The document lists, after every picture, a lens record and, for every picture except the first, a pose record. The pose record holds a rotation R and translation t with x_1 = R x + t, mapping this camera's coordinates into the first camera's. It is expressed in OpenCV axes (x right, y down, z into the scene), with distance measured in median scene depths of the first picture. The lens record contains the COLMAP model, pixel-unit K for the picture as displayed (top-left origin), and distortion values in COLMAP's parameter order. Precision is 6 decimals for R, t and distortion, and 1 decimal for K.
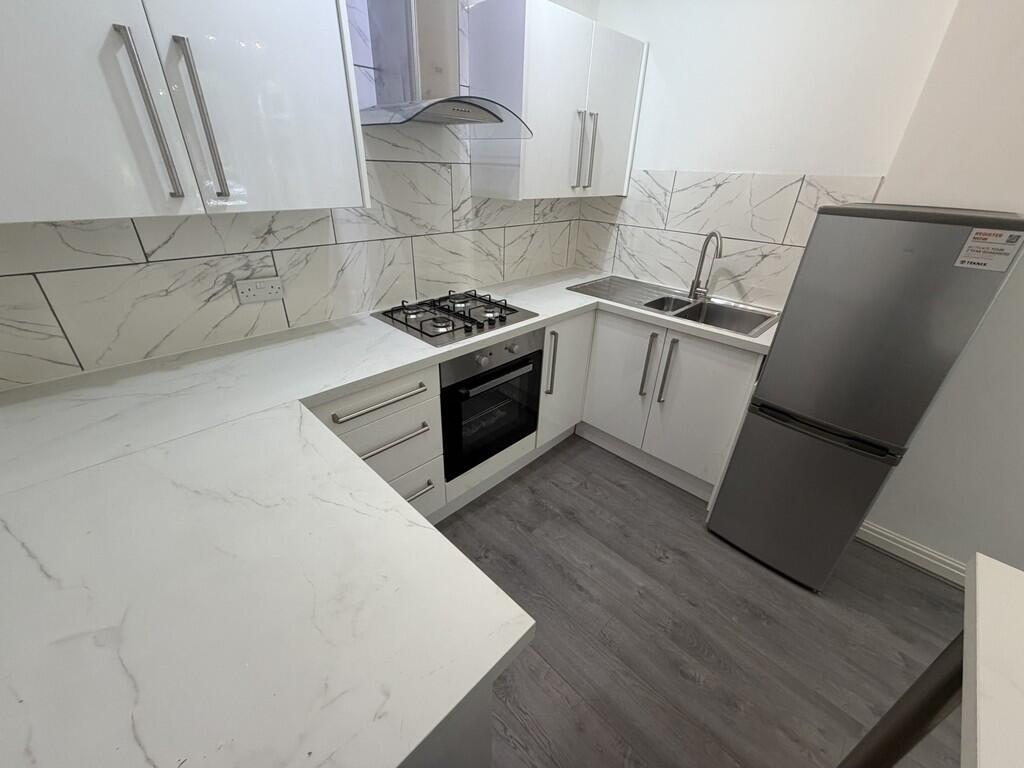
lens RADIAL K [[408.5, 0, 510.0], [0, 408.5, 384.3], [0, 0, 1]] dist [-0.000560, -0.000183]
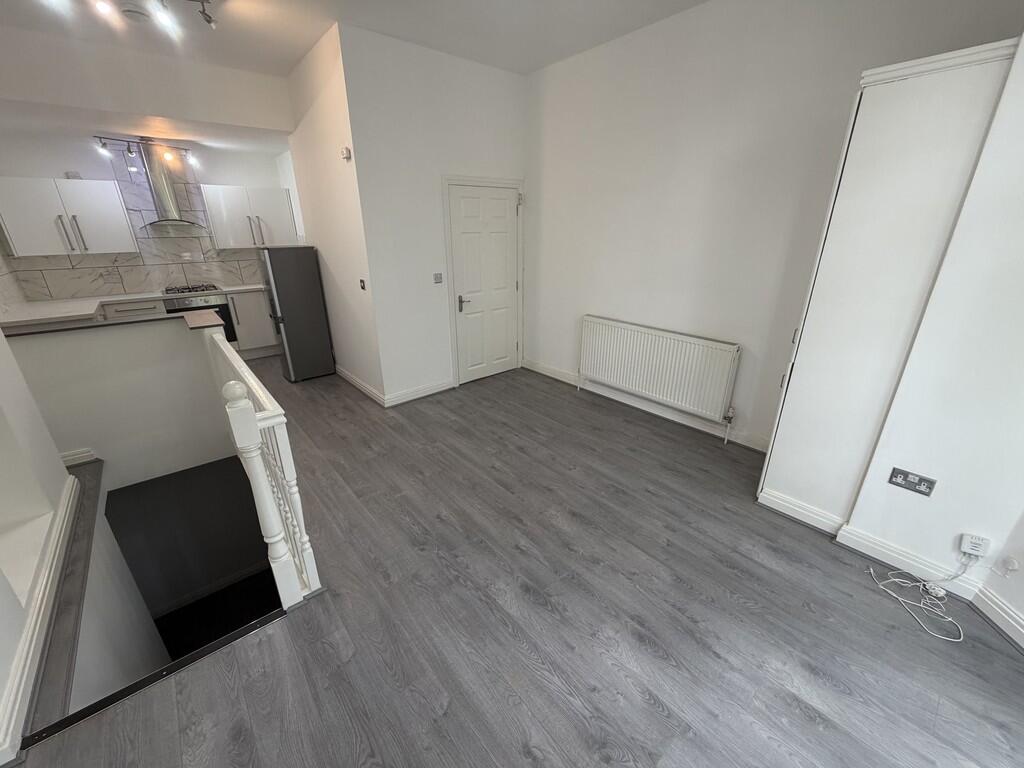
lens RADIAL K [[408.5, 0, 510.0], [0, 408.5, 384.3], [0, 0, 1]] dist [-0.000560, -0.000183]
pose [[0.995670, -0.006208, -0.092750, 2.599606], [-0.005124, 0.992584, -0.121450, 0.896917], [0.092816, 0.121400, 0.988255, -1.642408]]
